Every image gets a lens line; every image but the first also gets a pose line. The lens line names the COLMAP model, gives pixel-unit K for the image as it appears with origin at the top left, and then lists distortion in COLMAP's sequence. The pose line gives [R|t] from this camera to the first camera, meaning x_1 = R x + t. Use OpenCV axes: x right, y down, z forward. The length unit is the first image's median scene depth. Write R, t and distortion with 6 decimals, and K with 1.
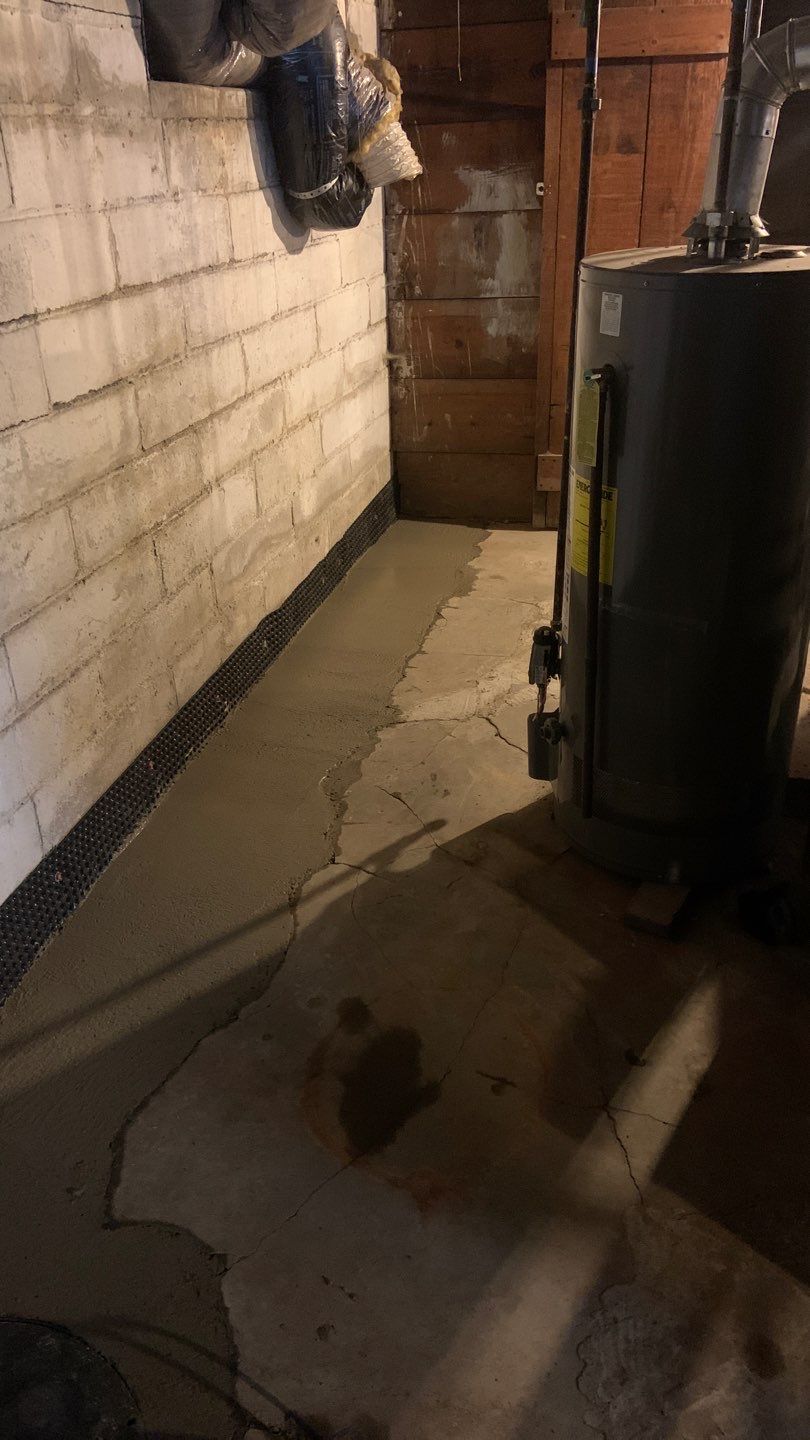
lens RADIAL K [[1066.8, 0, 407.1], [0, 1066.8, 705.3], [0, 0, 1]] dist [0.131431, -0.168505]
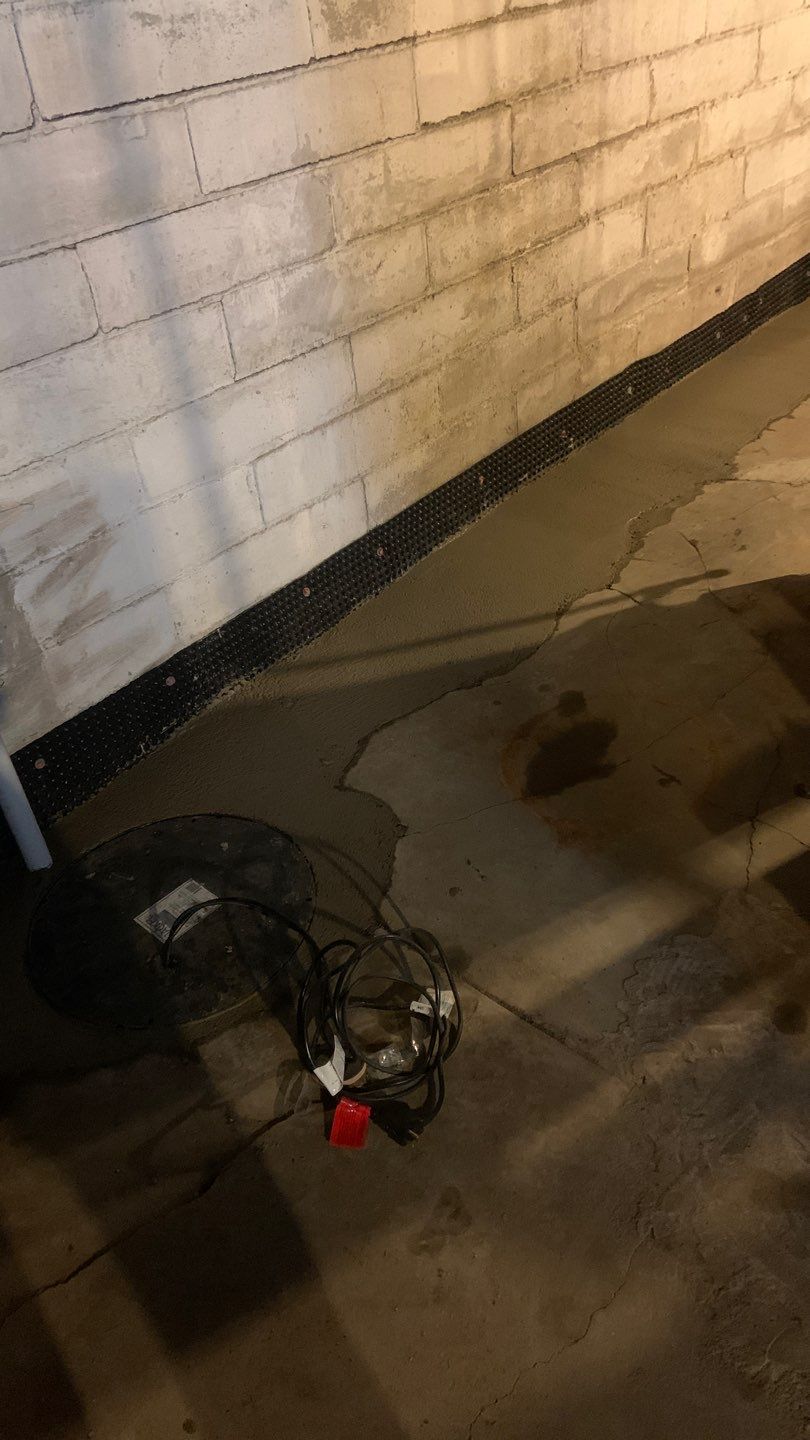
lens RADIAL K [[1066.8, 0, 407.1], [0, 1066.8, 705.3], [0, 0, 1]] dist [0.131431, -0.168505]
pose [[0.890826, 0.224300, -0.395118, 0.187732], [-0.145554, 0.964699, 0.219476, 0.045815], [0.430398, -0.138004, 0.892027, -0.081893]]
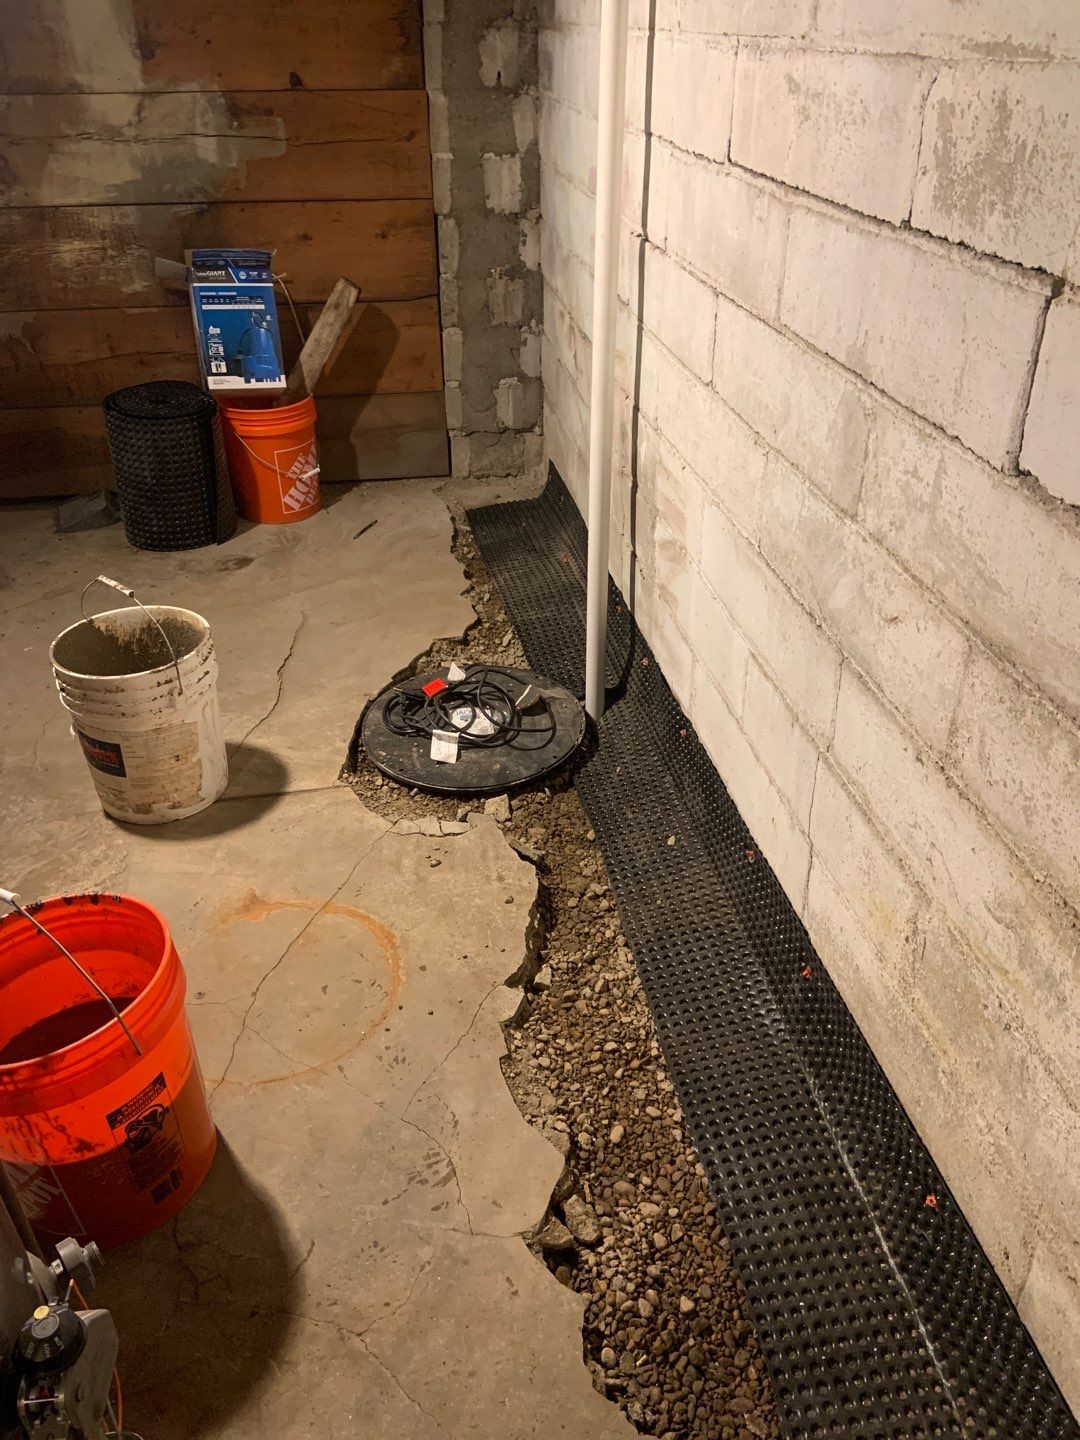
lens RADIAL K [[1082.5, 0, 526.3], [0, 1082.5, 717.5], [0, 0, 1]] dist [0.134160, -0.167384]
pose [[-0.914043, 0.256481, -0.314233, 0.042002], [-0.142966, 0.521270, 0.841331, -0.455623], [0.379586, 0.813938, -0.439795, 0.928475]]
